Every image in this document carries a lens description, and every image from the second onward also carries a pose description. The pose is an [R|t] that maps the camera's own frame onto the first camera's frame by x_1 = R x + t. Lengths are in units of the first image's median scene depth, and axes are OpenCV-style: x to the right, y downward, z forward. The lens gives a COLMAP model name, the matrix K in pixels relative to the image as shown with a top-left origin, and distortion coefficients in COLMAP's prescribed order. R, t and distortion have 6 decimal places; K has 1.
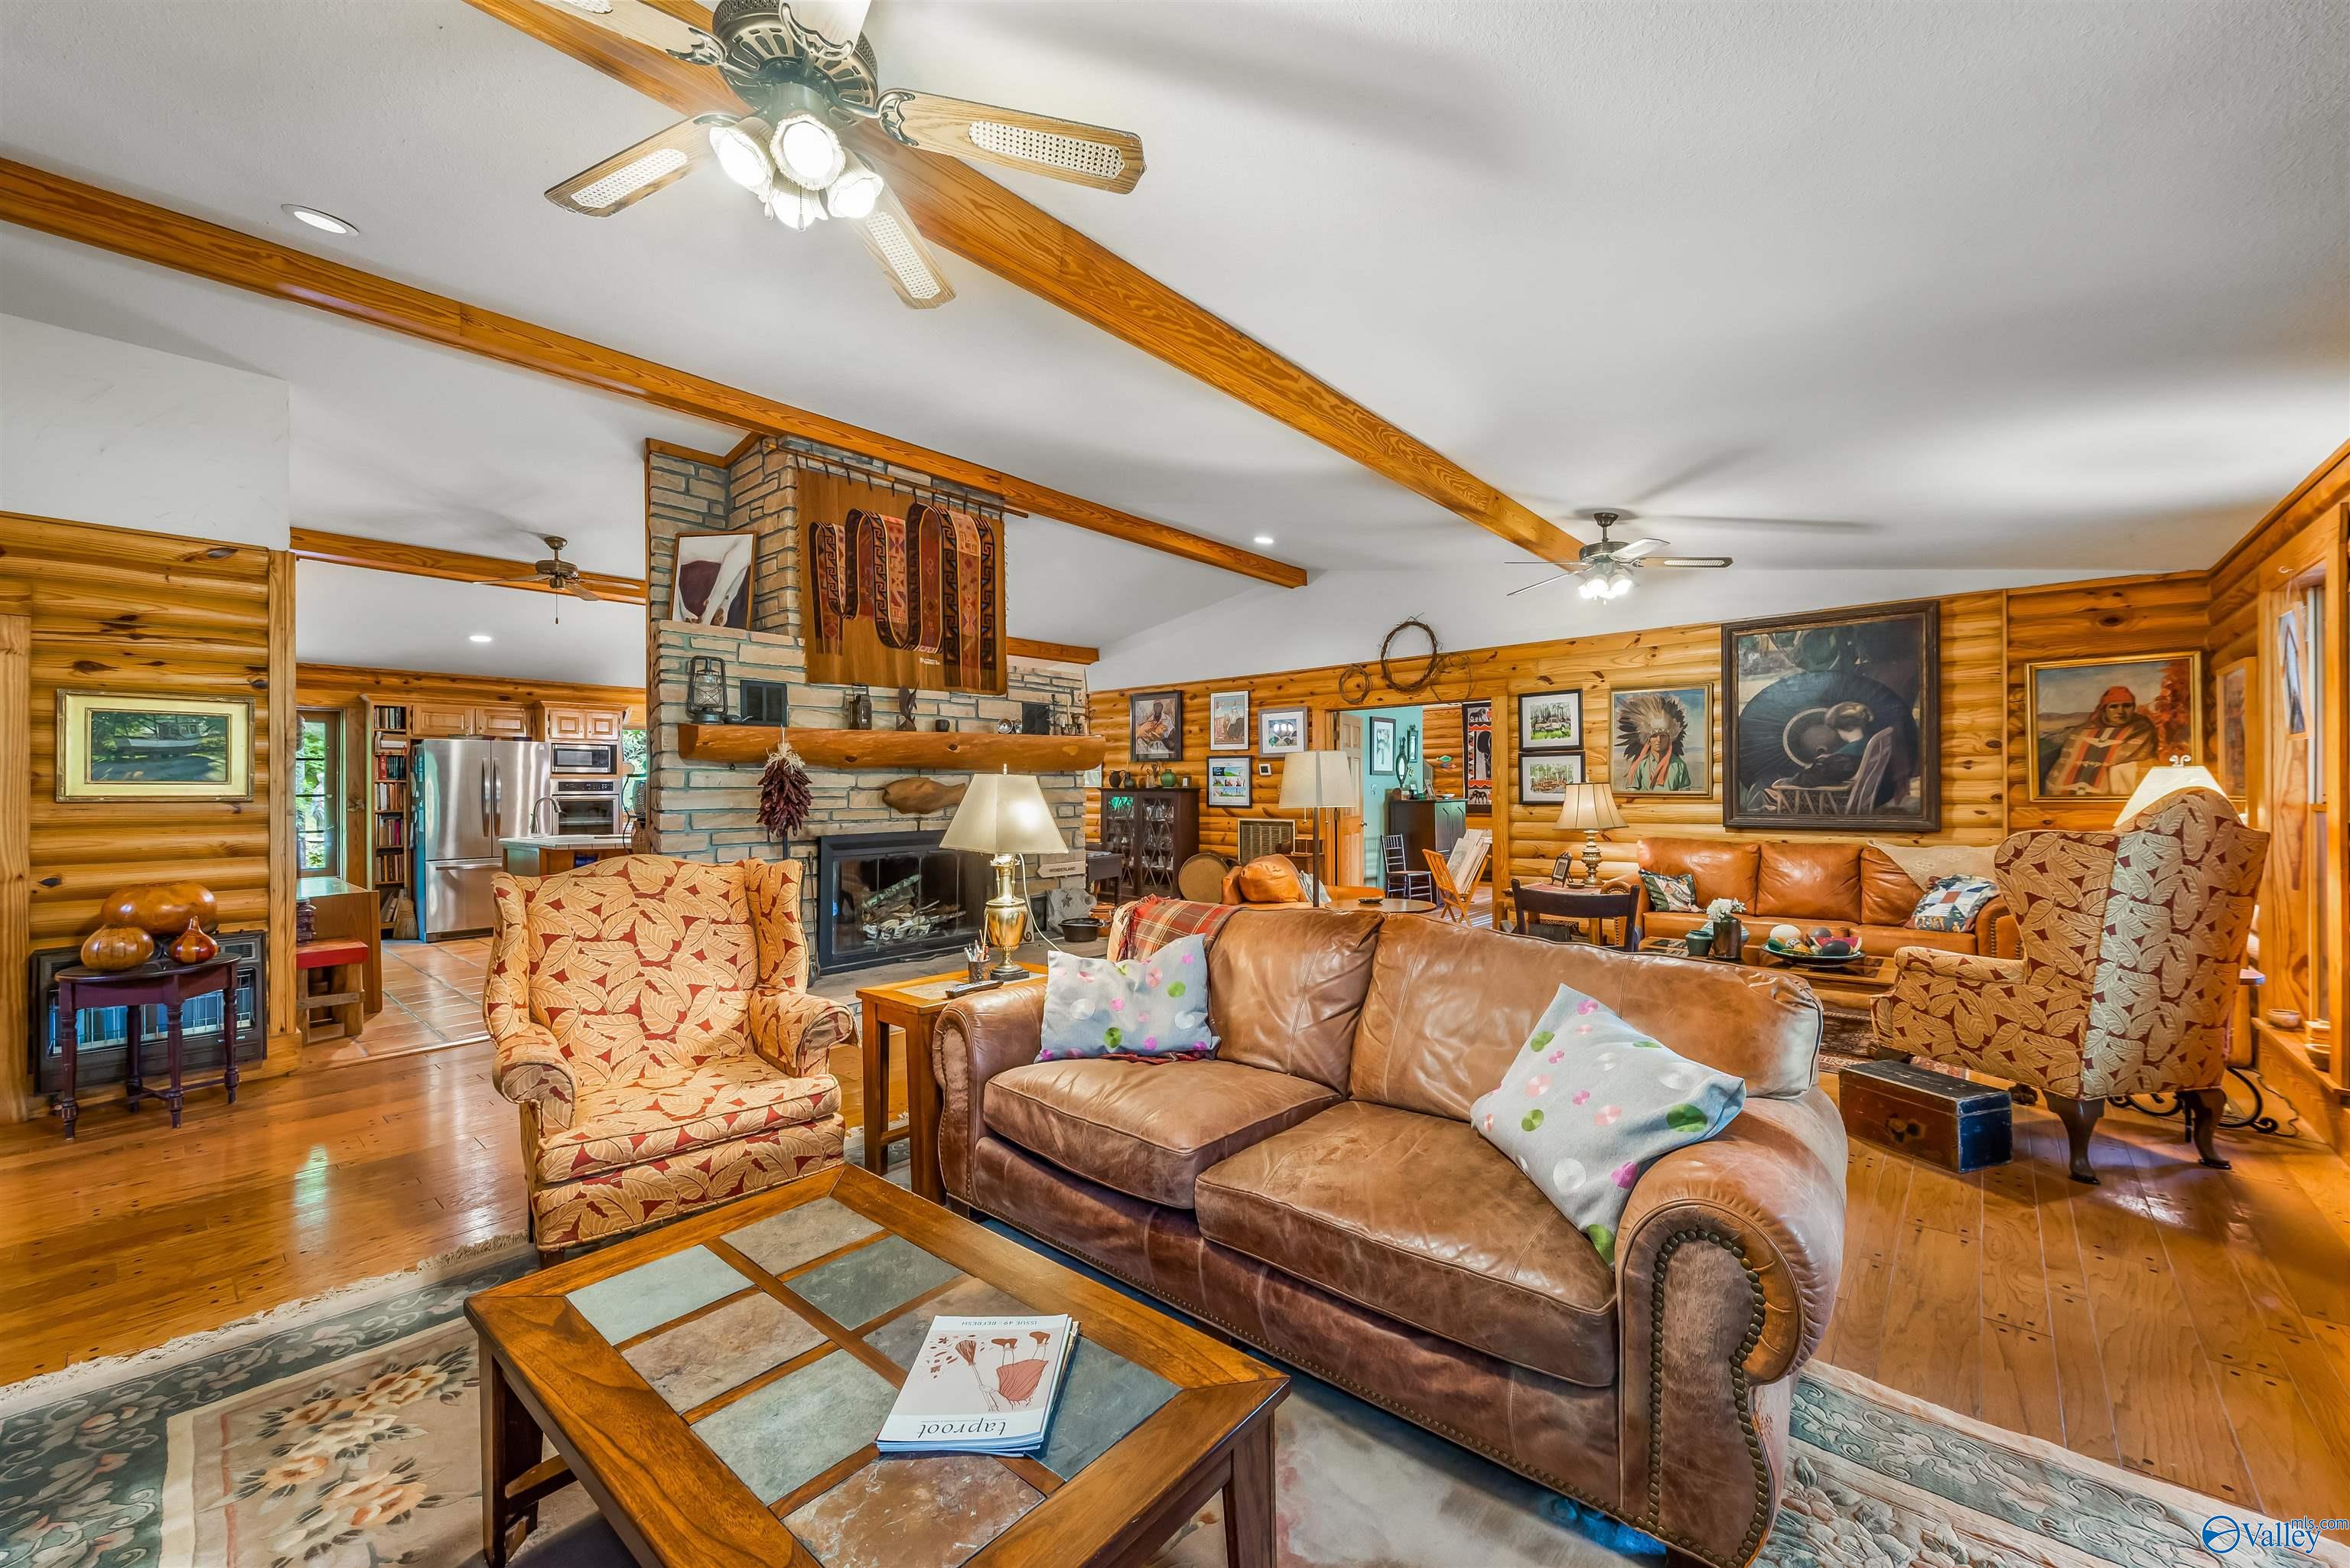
lens RADIAL K [[912.9, 0, 1194.9], [0, 912.9, 786.1], [0, 0, 1]] dist [0.011786, -0.004320]
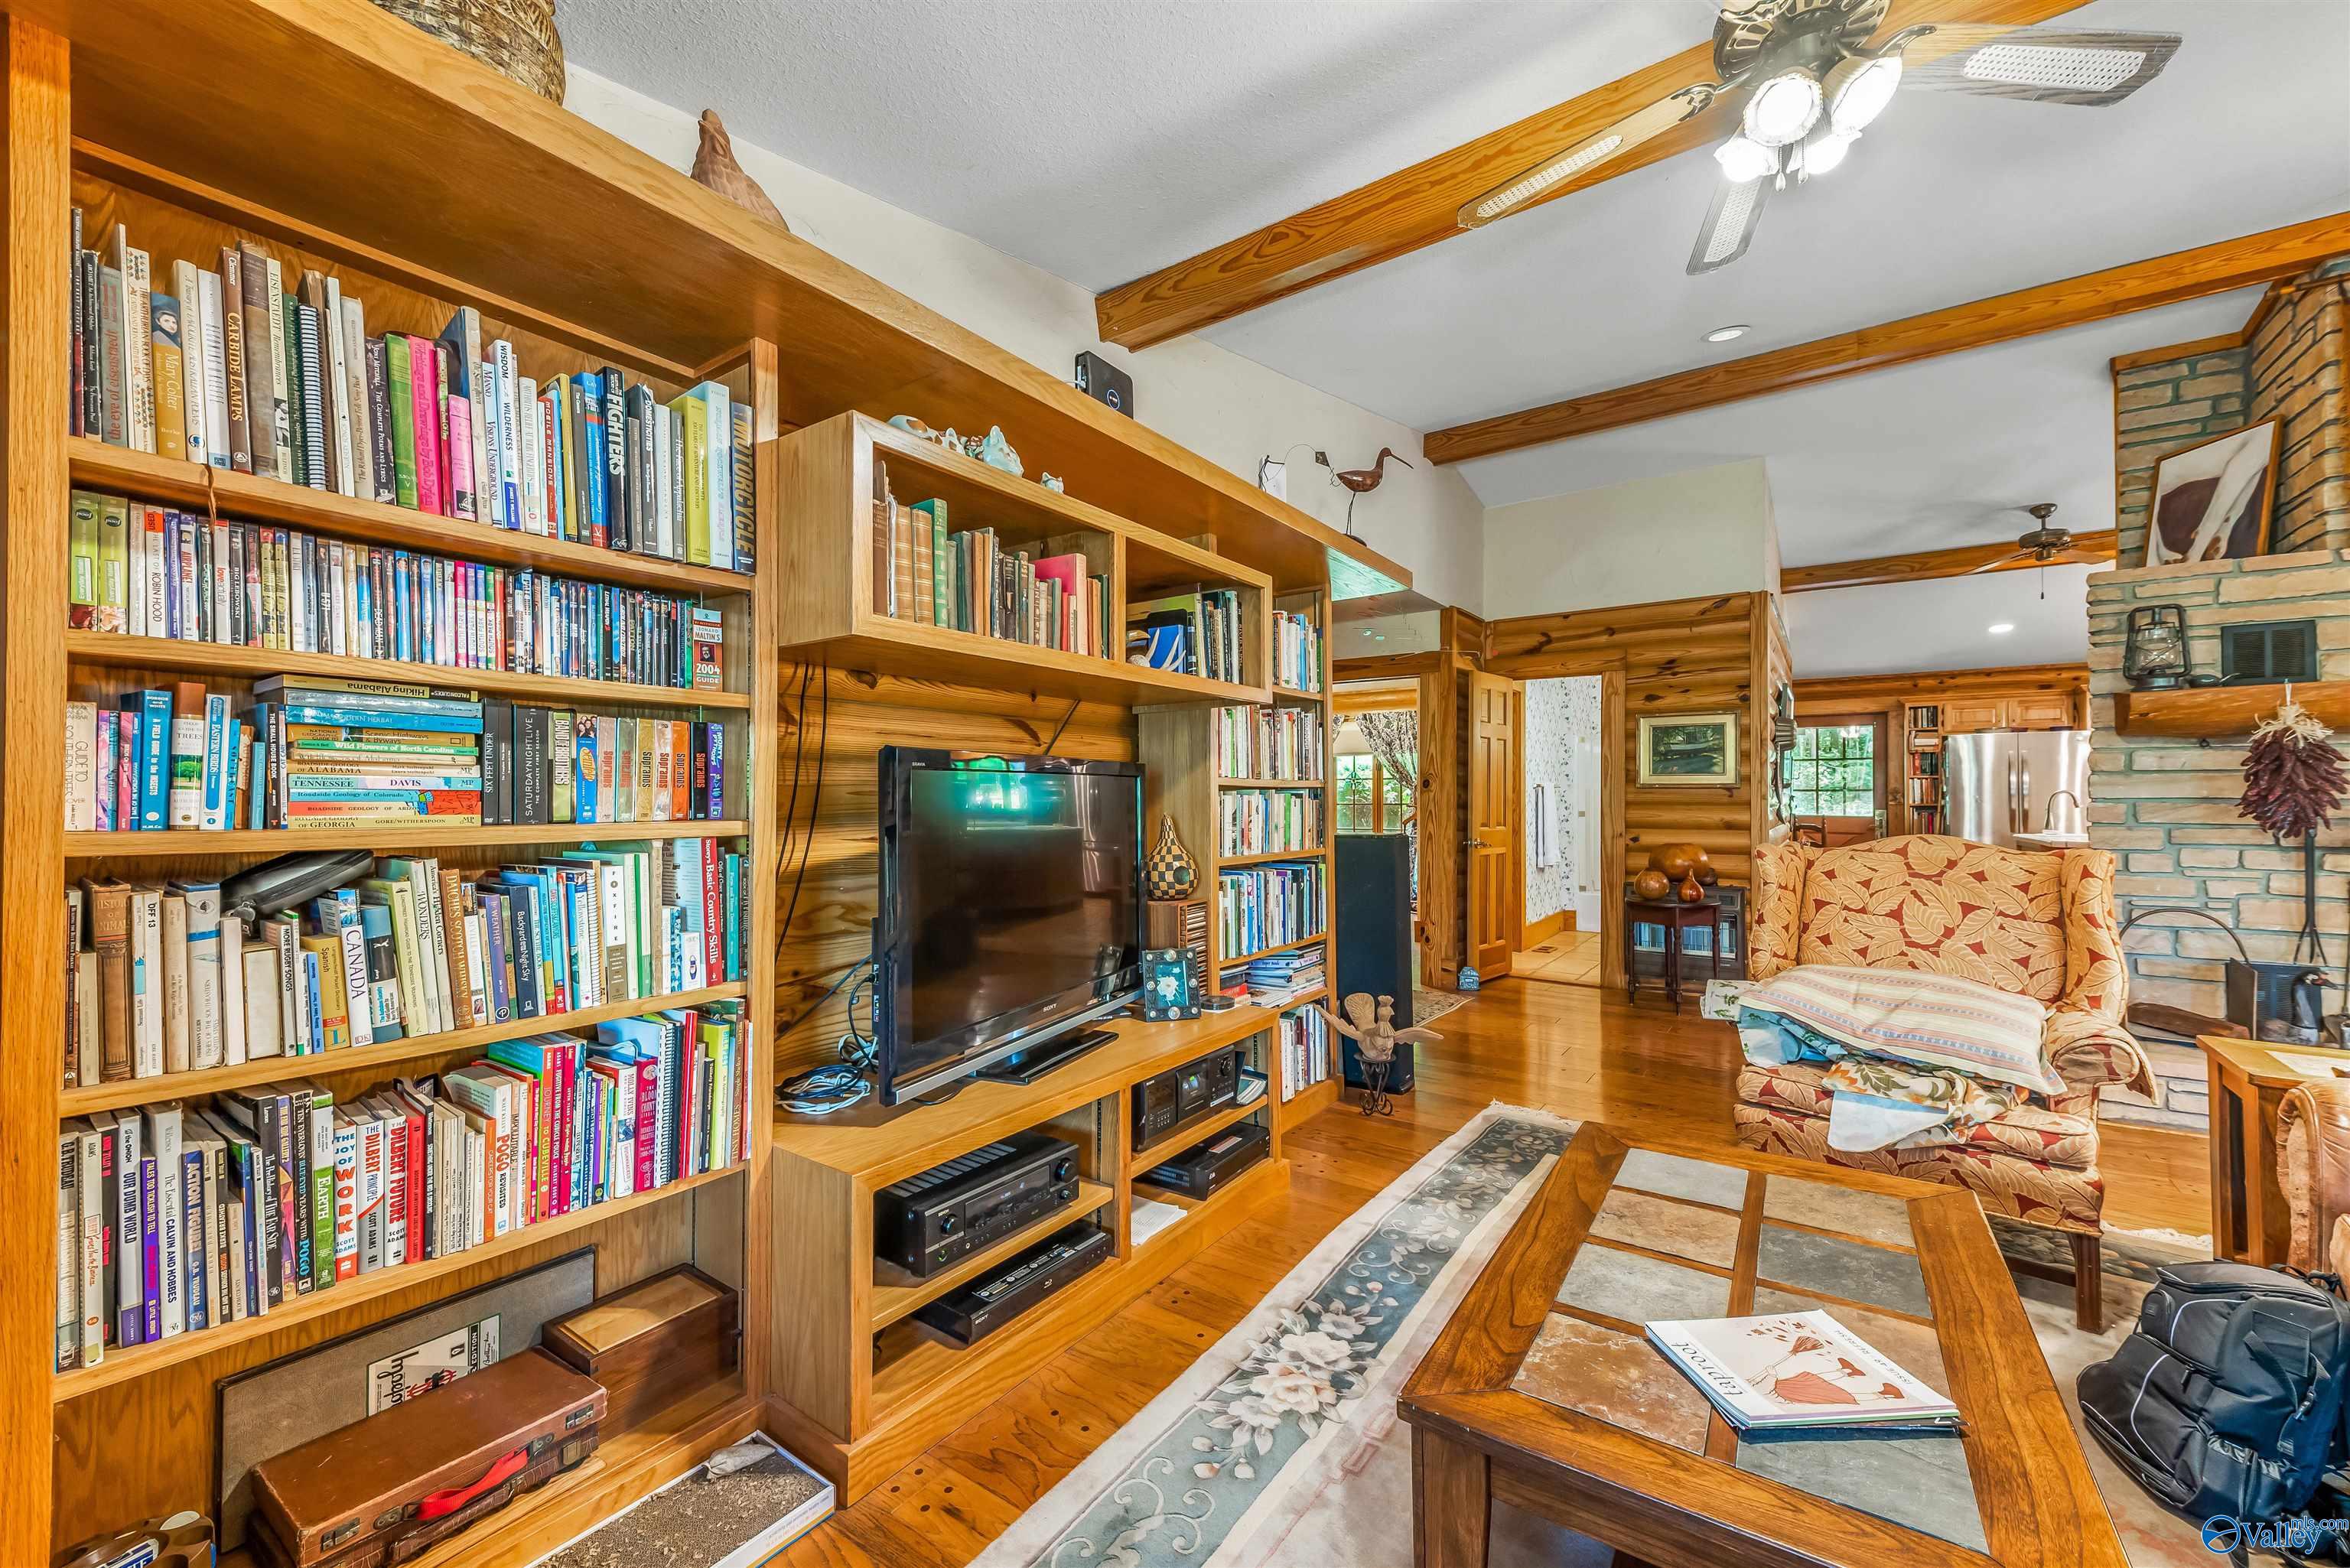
lens RADIAL K [[911.7, 0, 1188.8], [0, 911.7, 790.1], [0, 0, 1]] dist [0.002507, -0.000647]
pose [[0.092645, -0.001977, -0.995697, 0.142588], [0.001736, 0.999997, -0.001824, 0.014811], [0.995698, -0.001560, 0.092648, 0.071840]]
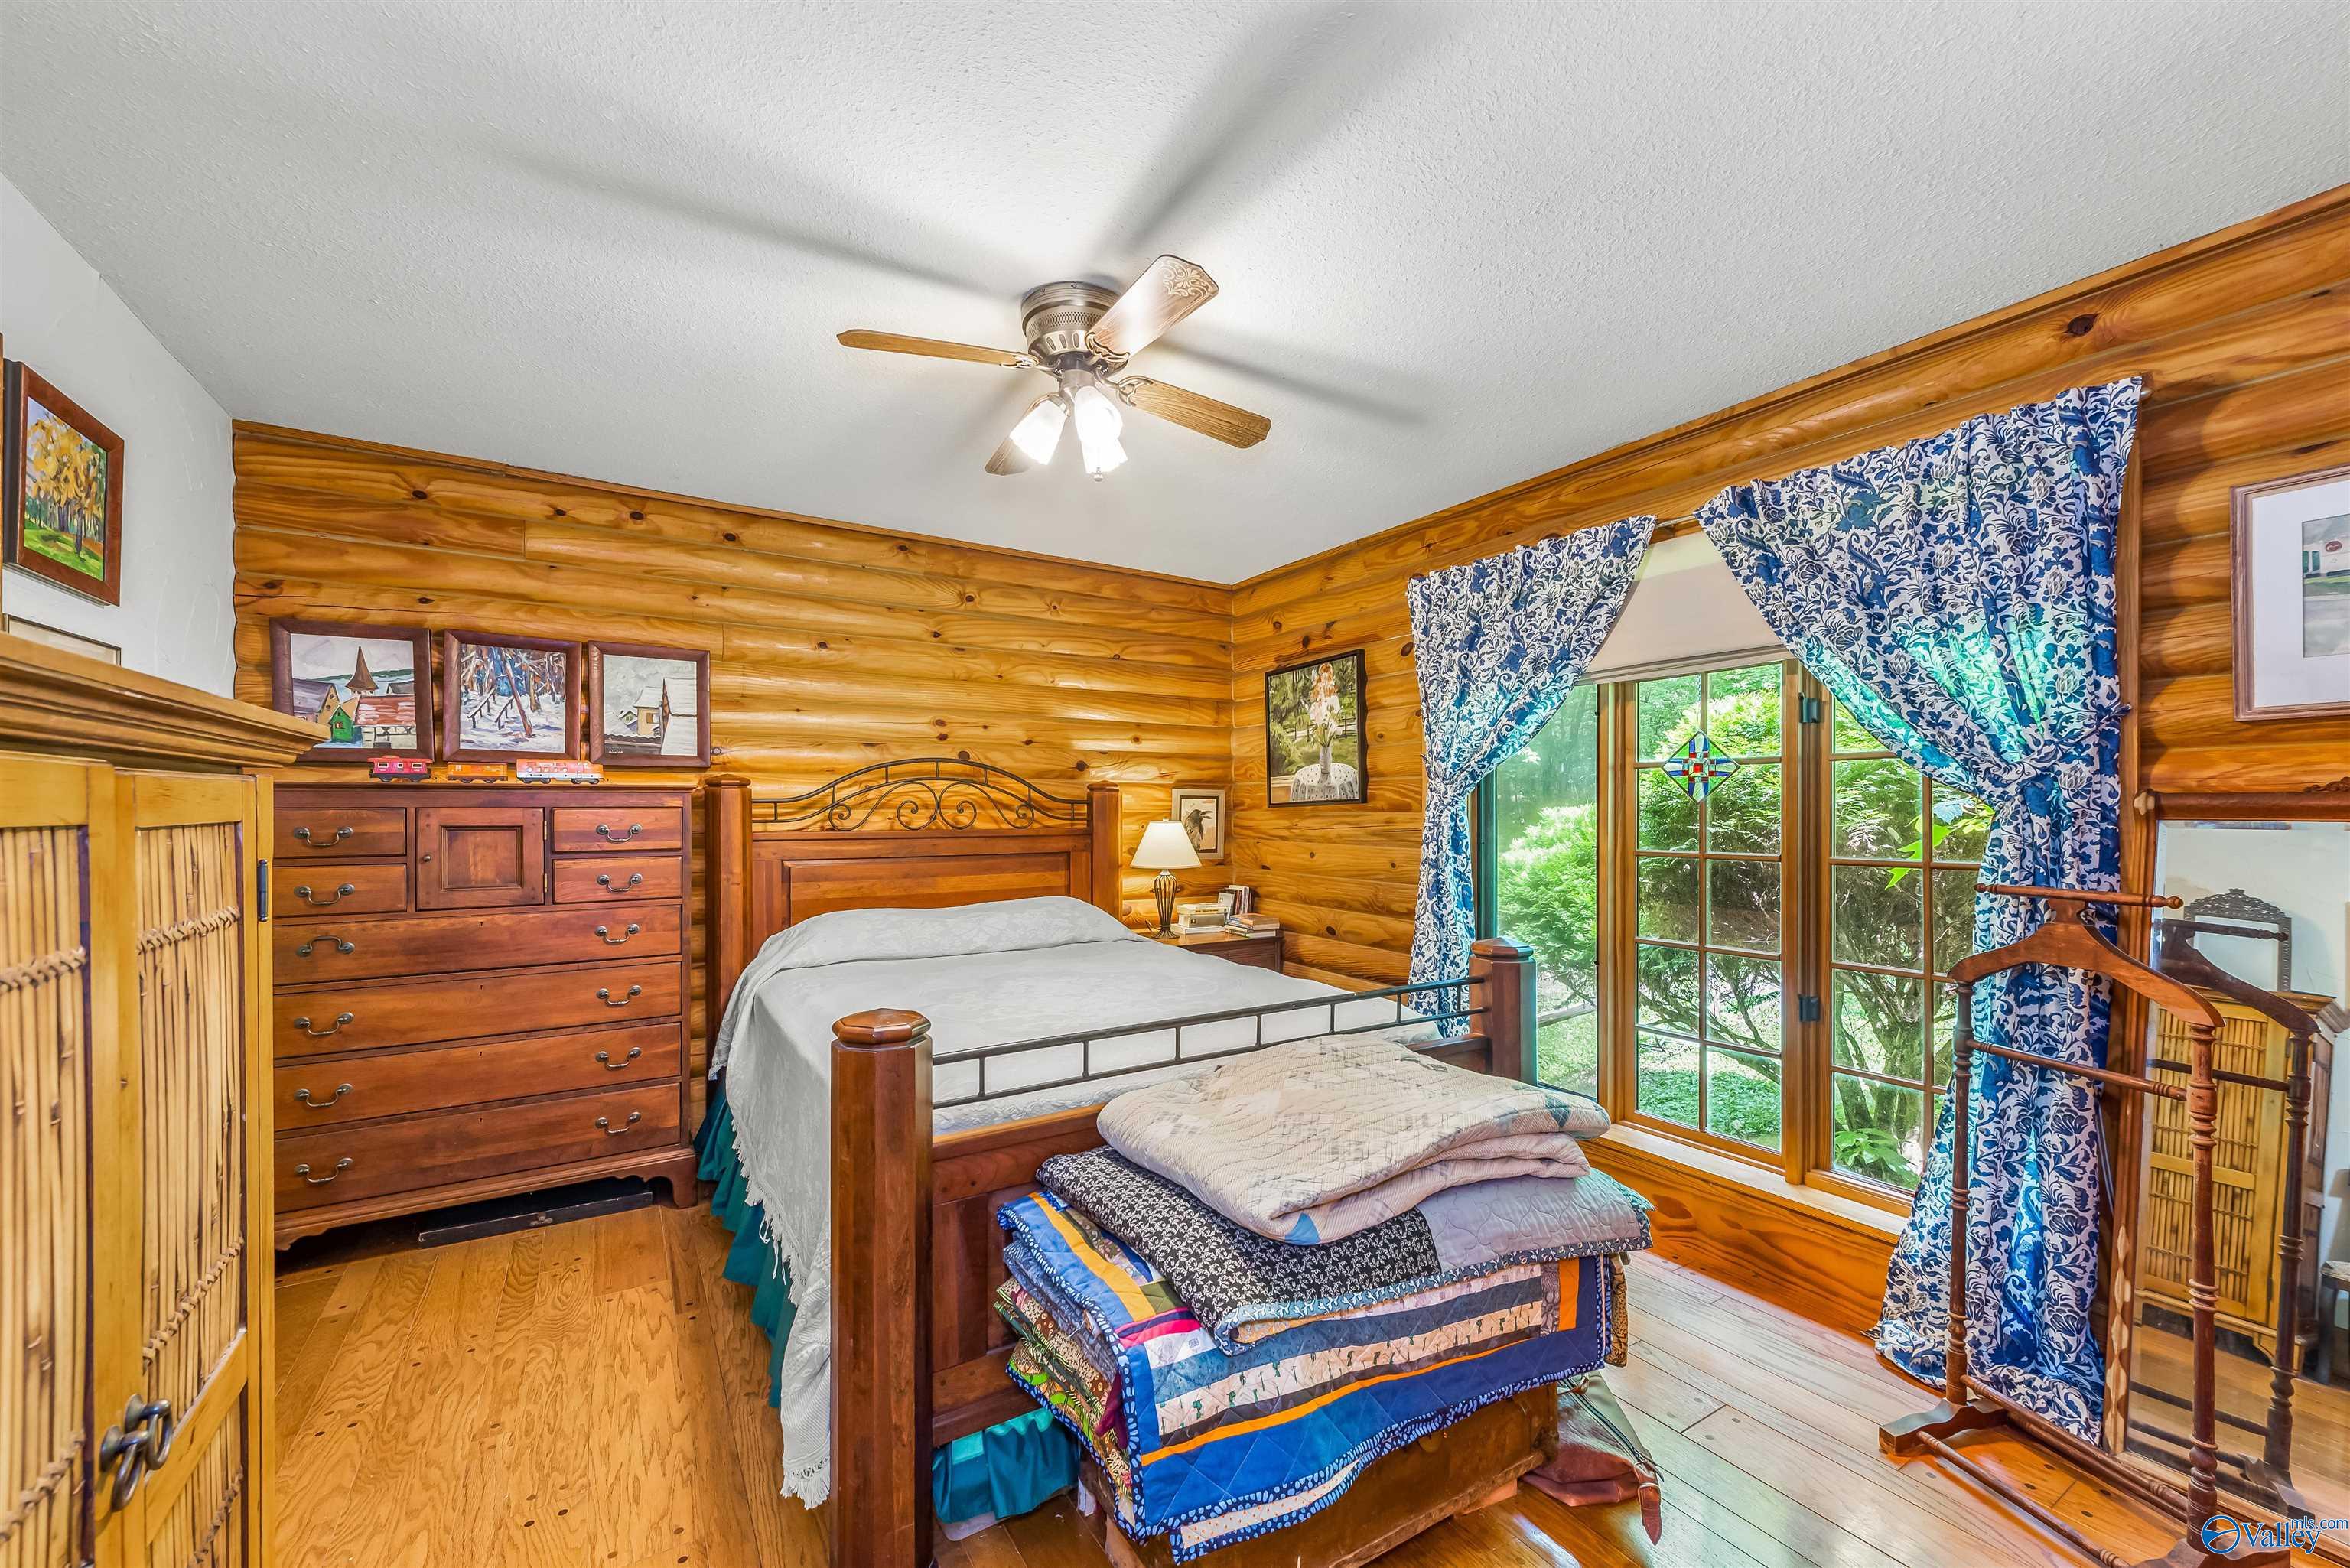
lens RADIAL K [[918.6, 0, 1195.1], [0, 918.6, 806.2], [0, 0, 1]] dist [0.002537, -0.000292]
pose [[-0.292935, 0.010184, -0.956078, -1.075647], [0.004942, 0.999946, 0.009137, 0.008109], [0.956120, -0.002048, -0.292970, 0.449231]]
